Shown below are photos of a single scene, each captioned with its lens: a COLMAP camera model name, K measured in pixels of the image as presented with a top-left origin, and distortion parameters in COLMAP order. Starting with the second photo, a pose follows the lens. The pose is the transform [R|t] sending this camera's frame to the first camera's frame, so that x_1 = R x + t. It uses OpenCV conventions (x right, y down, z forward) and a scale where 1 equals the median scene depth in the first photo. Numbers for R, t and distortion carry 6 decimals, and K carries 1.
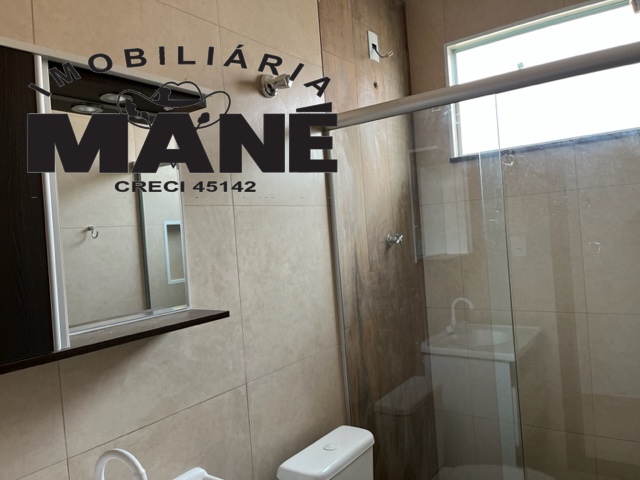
lens RADIAL K [[482.7, 0, 320.5], [0, 482.7, 236.6], [0, 0, 1]] dist [0.013101, -0.055666]
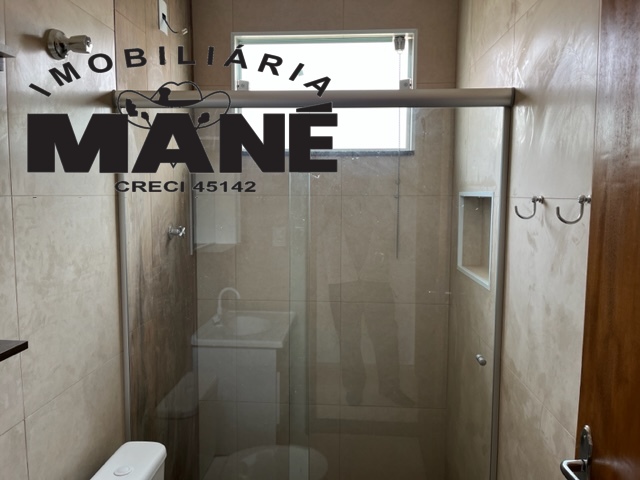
lens RADIAL K [[482.7, 0, 322.3], [0, 482.7, 238.0], [0, 0, 1]] dist [0.013101, -0.055666]
pose [[0.841015, 0.034023, 0.539941, -0.143508], [-0.068493, 0.996686, 0.043882, -0.053330], [-0.536659, -0.073888, 0.840558, 0.070058]]
